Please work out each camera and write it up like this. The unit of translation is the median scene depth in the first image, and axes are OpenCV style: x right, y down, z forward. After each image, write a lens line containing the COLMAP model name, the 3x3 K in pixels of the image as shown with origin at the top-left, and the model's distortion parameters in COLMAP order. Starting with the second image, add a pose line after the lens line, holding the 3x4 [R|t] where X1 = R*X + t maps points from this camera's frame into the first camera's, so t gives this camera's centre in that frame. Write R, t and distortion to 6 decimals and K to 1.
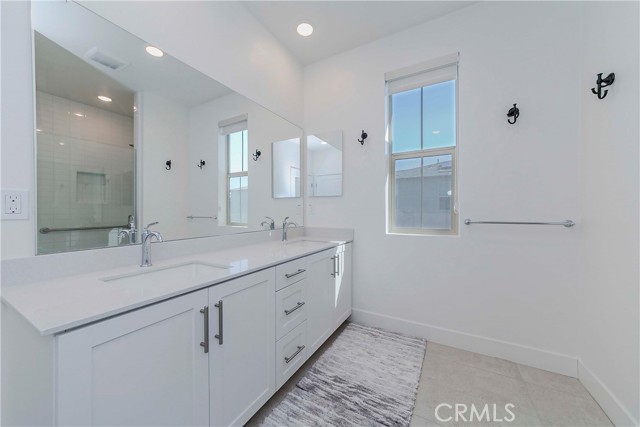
lens RADIAL K [[236.0, 0, 310.0], [0, 236.0, 212.3], [0, 0, 1]] dist [-0.003137, 0.002481]
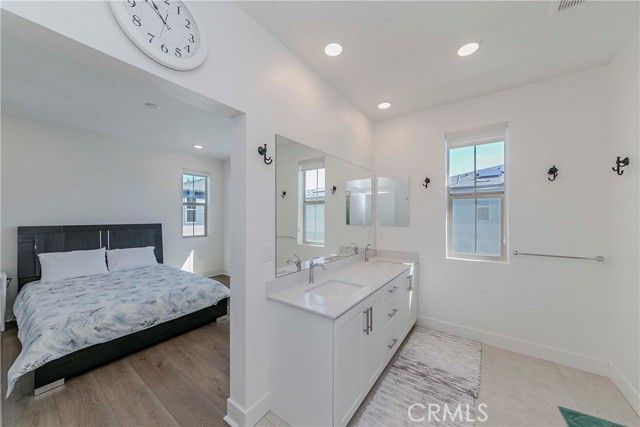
lens RADIAL K [[236.0, 0, 312.9], [0, 236.0, 213.8], [0, 0, 1]] dist [-0.003137, 0.002481]
pose [[0.995156, 0.005650, -0.098142, -0.329263], [-0.007089, 0.999872, -0.014320, -0.151944], [0.098049, 0.014947, 0.995069, -0.421826]]
